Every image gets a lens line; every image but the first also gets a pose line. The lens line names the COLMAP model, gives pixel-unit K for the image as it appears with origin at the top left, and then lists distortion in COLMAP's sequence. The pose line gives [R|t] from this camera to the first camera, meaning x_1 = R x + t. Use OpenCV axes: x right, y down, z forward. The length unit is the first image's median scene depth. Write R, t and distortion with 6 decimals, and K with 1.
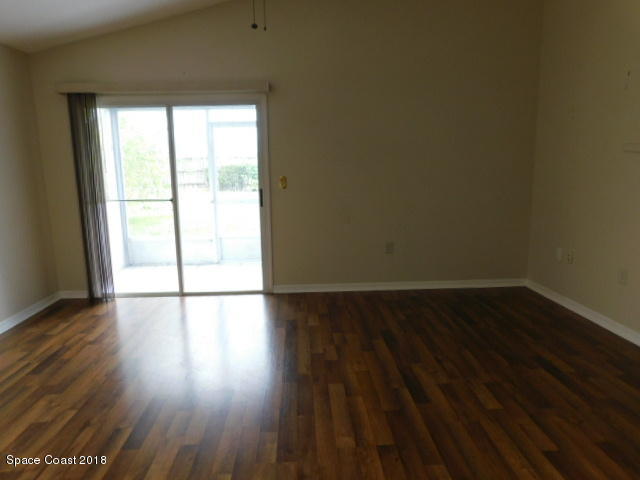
lens RADIAL K [[424.0, 0, 320.0], [0, 424.0, 240.0], [0, 0, 1]] dist [-0.028759, 0.002962]
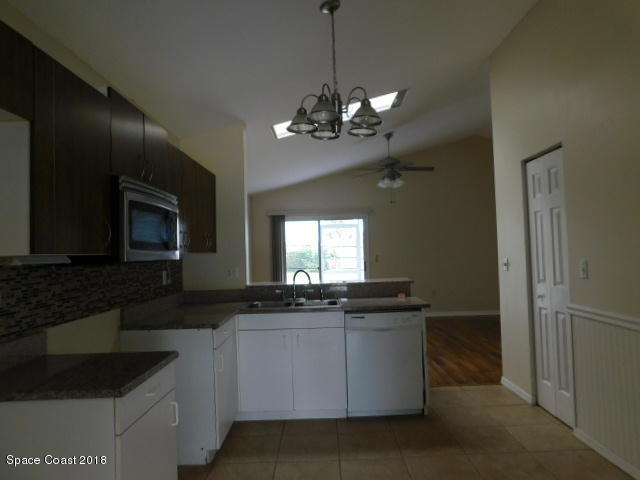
lens RADIAL K [[424.0, 0, 320.0], [0, 424.0, 240.0], [0, 0, 1]] dist [-0.028759, 0.002962]
pose [[0.998118, -0.020366, -0.057845, -0.236159], [0.008403, 0.979768, -0.199960, 0.166881], [0.060747, 0.199098, 0.978095, -0.907839]]
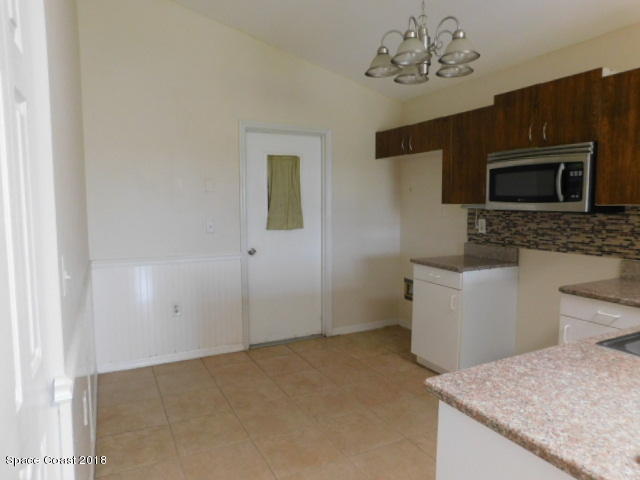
lens RADIAL K [[424.0, 0, 320.0], [0, 424.0, 240.0], [0, 0, 1]] dist [-0.028759, 0.002962]
pose [[-0.910691, 0.052671, -0.409716, 0.880431], [-0.056490, 0.966641, 0.249829, -0.474113], [0.409207, 0.250662, -0.877336, 2.458651]]
